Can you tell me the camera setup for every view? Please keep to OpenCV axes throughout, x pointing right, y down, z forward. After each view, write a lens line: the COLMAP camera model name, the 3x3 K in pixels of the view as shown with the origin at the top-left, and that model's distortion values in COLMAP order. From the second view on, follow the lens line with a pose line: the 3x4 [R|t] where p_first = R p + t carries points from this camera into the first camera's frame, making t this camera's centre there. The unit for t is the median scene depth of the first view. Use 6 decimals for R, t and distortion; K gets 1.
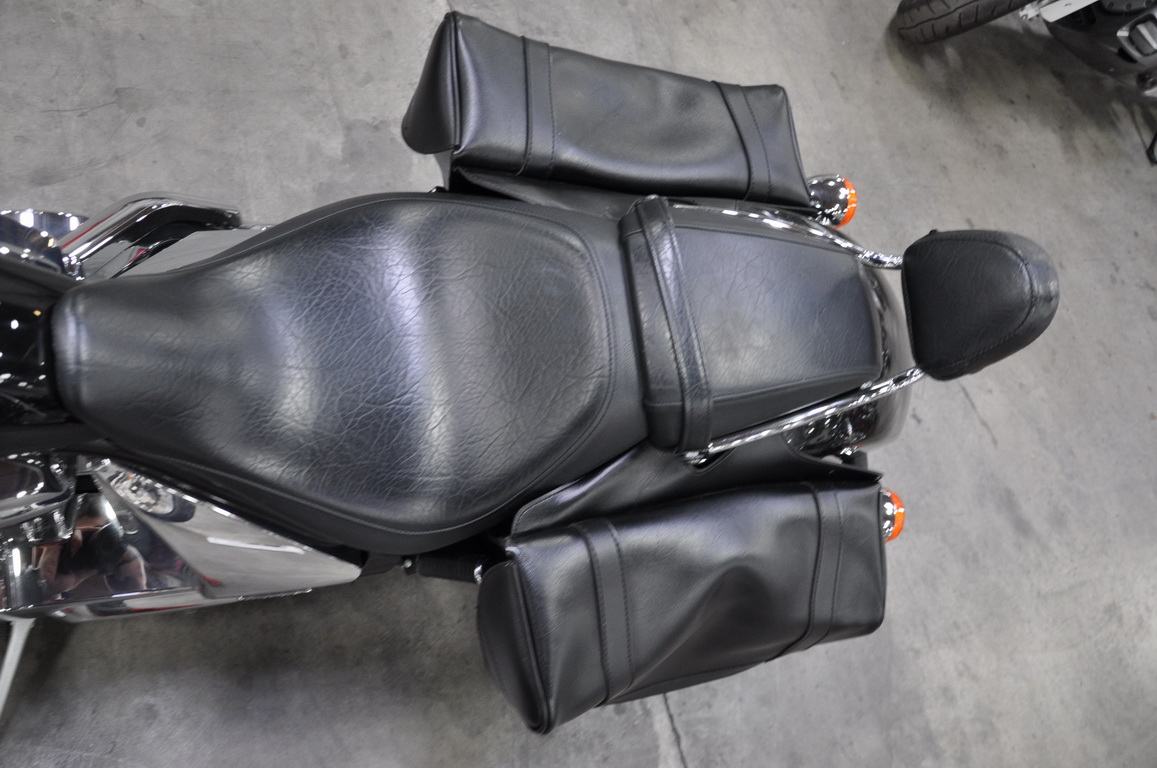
lens RADIAL K [[970.9, 0, 577.4], [0, 970.9, 390.7], [0, 0, 1]] dist [-0.133664, 0.144146]
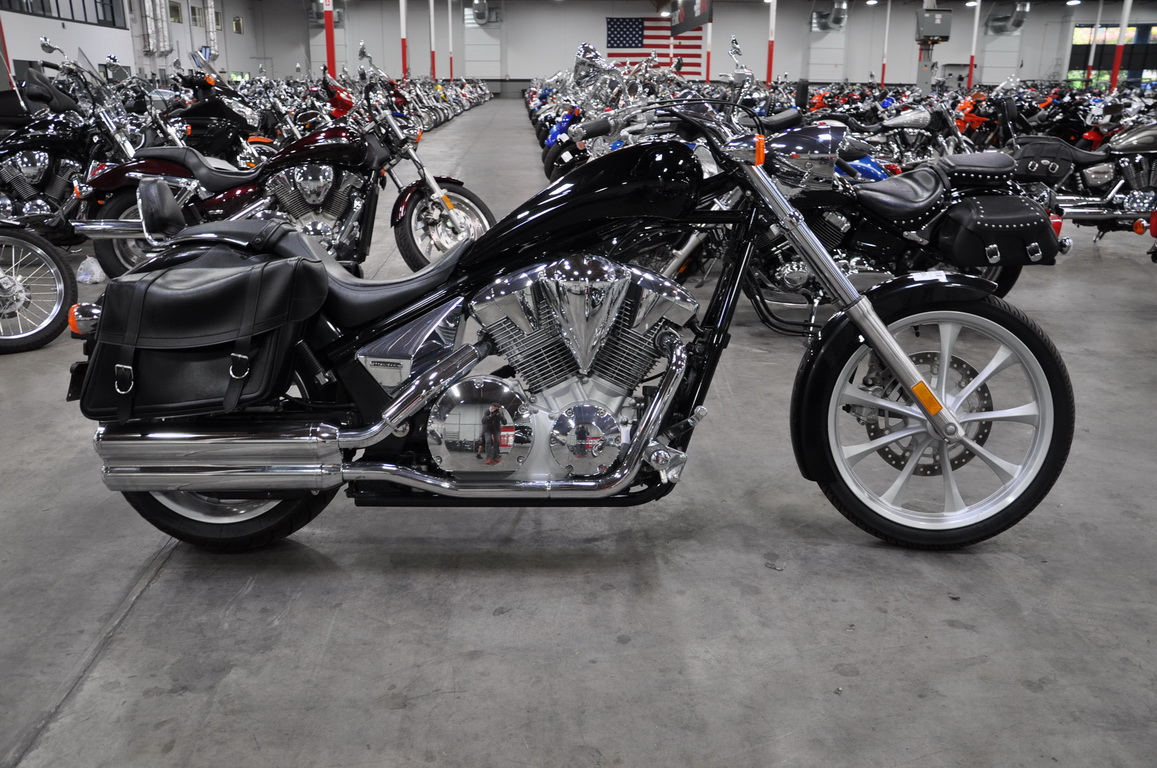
lens RADIAL K [[970.9, 0, 577.1], [0, 970.9, 387.2], [0, 0, 1]] dist [-0.133664, 0.144146]
pose [[-0.892214, -0.442355, 0.090979, -0.634590], [0.041957, 0.119390, 0.991961, -1.551572], [-0.449661, 0.888858, -0.087961, 0.700167]]
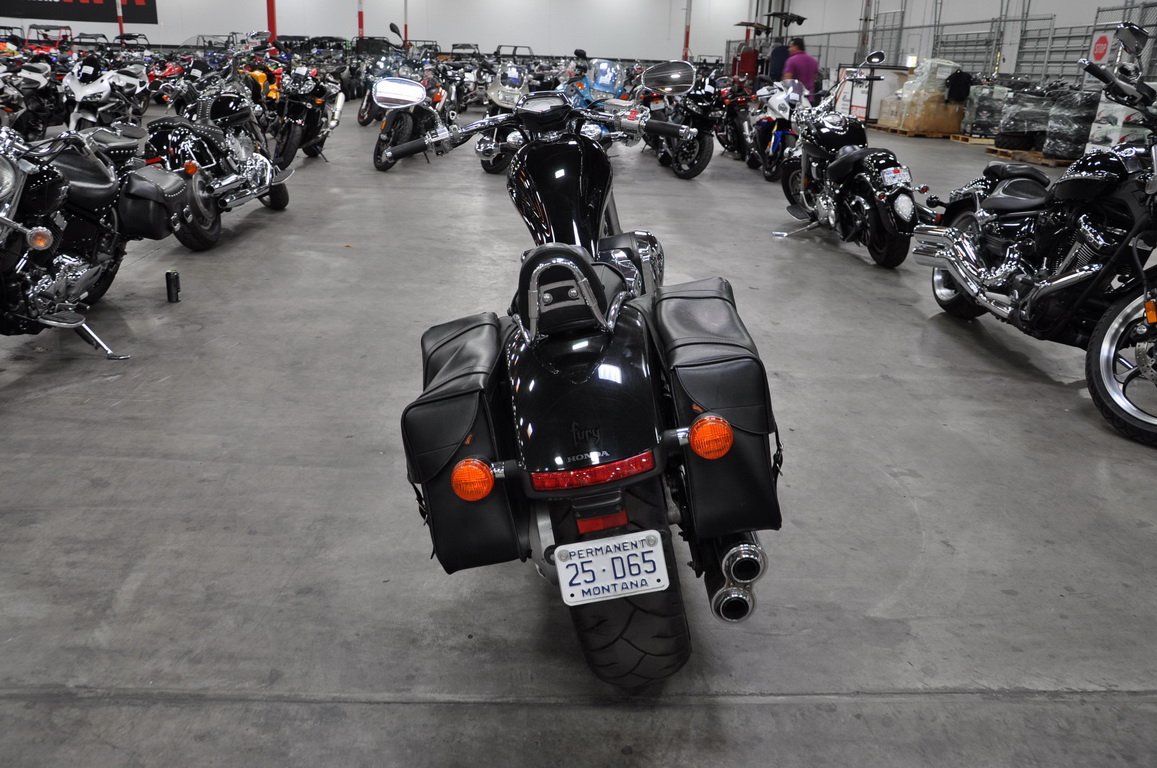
lens RADIAL K [[970.9, 0, 586.5], [0, 970.9, 389.8], [0, 0, 1]] dist [-0.133664, 0.144146]
pose [[-0.195305, -0.089597, -0.976641, 1.262555], [-0.928733, 0.336877, 0.154819, -0.216936], [0.315137, 0.937276, -0.149005, 0.884466]]
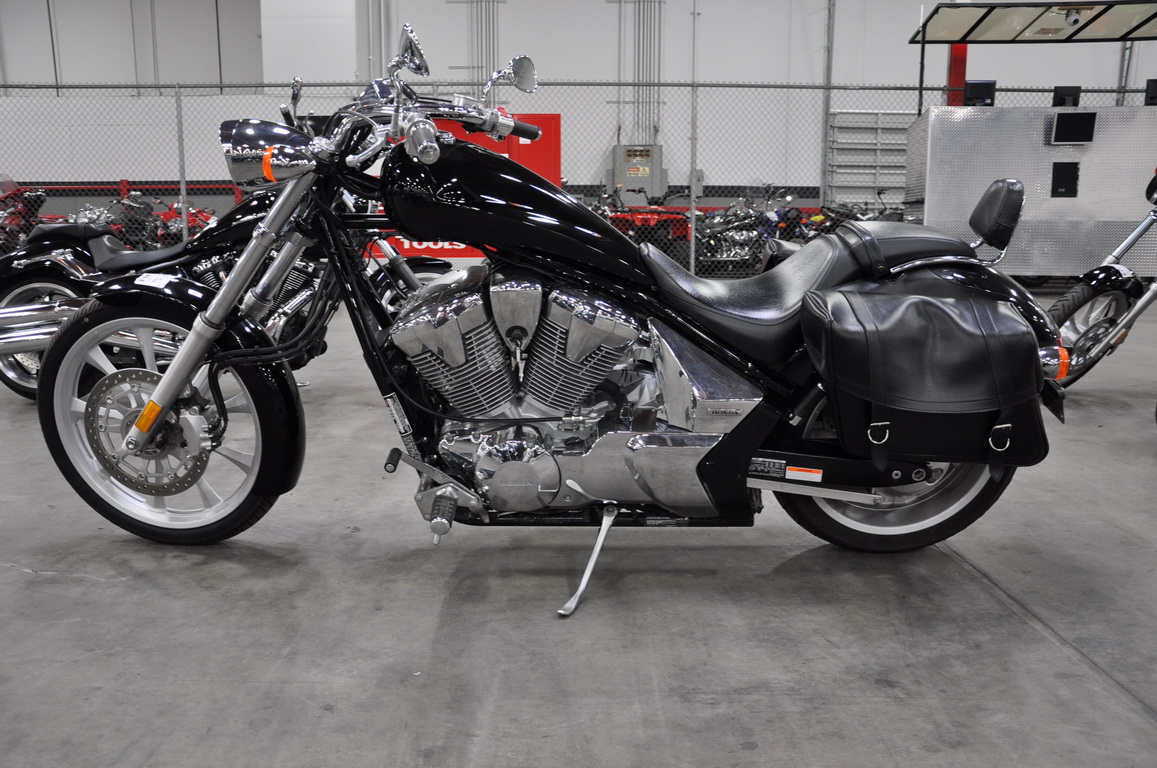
lens RADIAL K [[970.9, 0, 571.8], [0, 970.9, 386.6], [0, 0, 1]] dist [-0.133664, 0.144146]
pose [[0.888012, -0.347760, -0.300827, 0.018778], [-0.065166, 0.552446, -0.830998, 1.259955], [0.455179, 0.757540, 0.467917, -0.121213]]
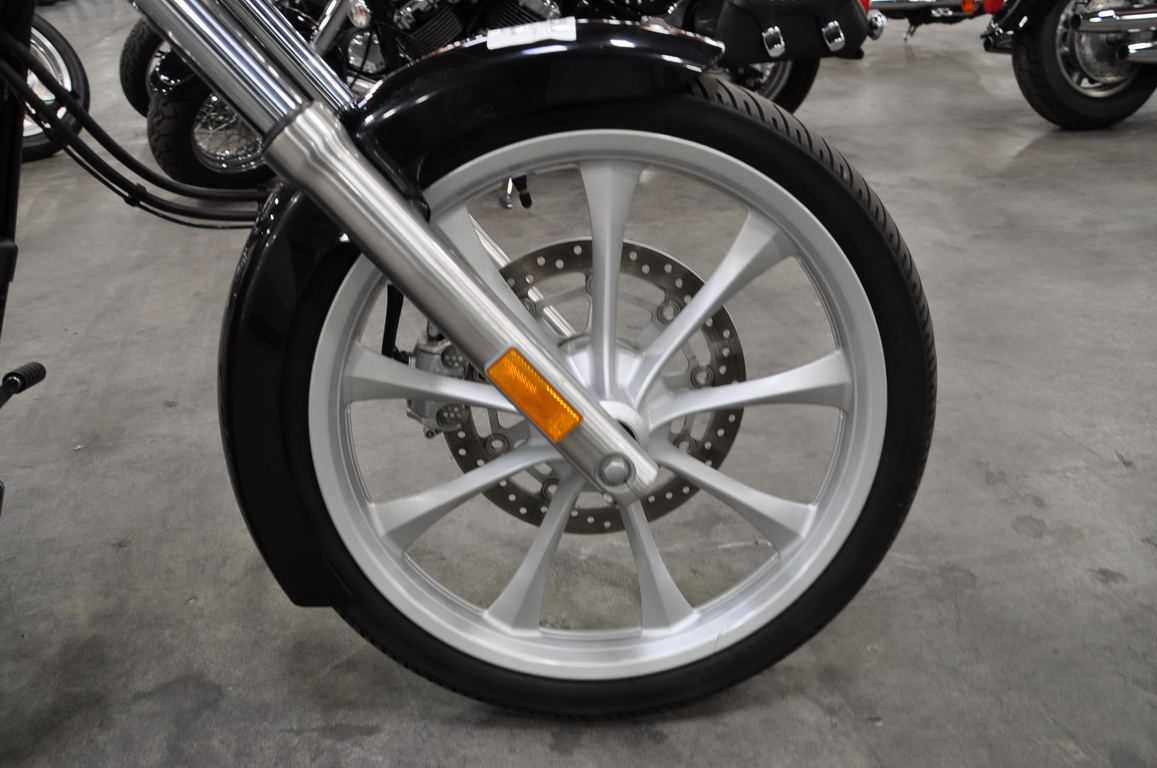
lens RADIAL K [[970.9, 0, 582.3], [0, 970.9, 384.2], [0, 0, 1]] dist [-0.133664, 0.144146]
pose [[-0.927268, -0.350250, -0.132284, -0.946111], [-0.129972, -0.030214, 0.991057, -0.564767], [-0.351115, 0.936169, -0.017506, 0.334410]]
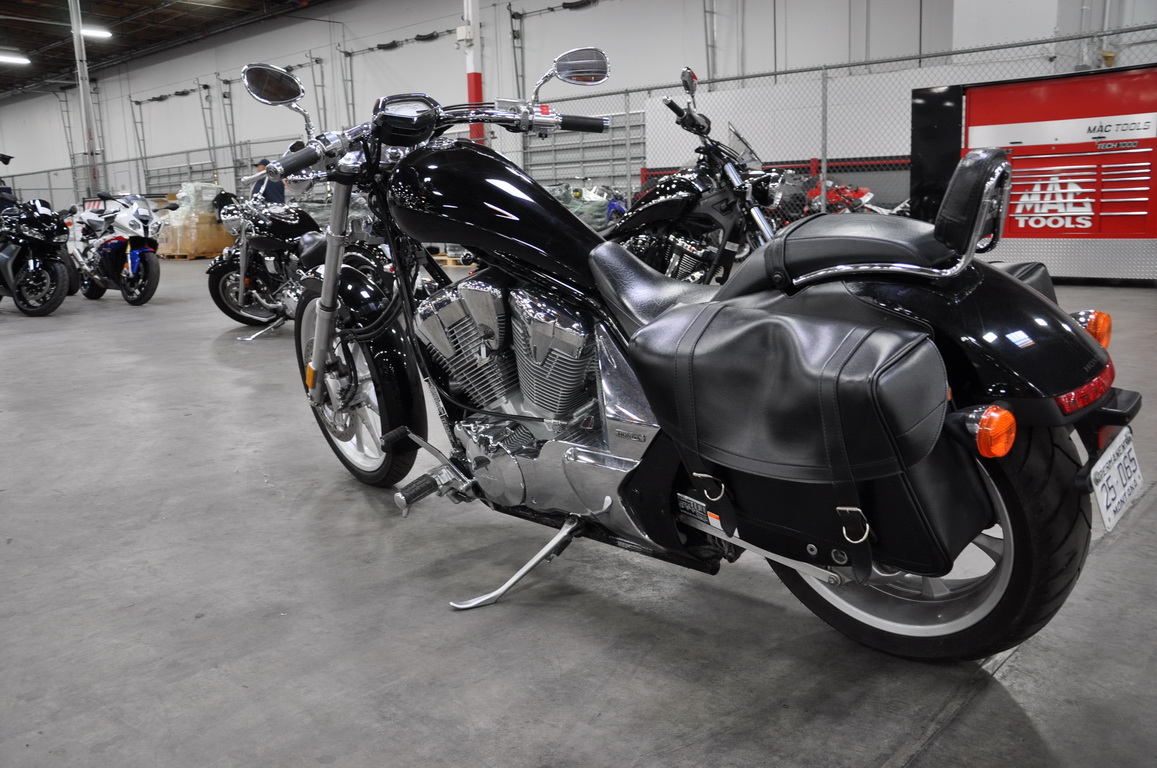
lens RADIAL K [[970.9, 0, 573.8], [0, 970.9, 385.5], [0, 0, 1]] dist [-0.133664, 0.144146]
pose [[0.468070, -0.256454, -0.845661, 0.790779], [-0.663009, 0.530763, -0.527931, 0.787071], [0.584235, 0.807789, 0.078403, 0.453495]]
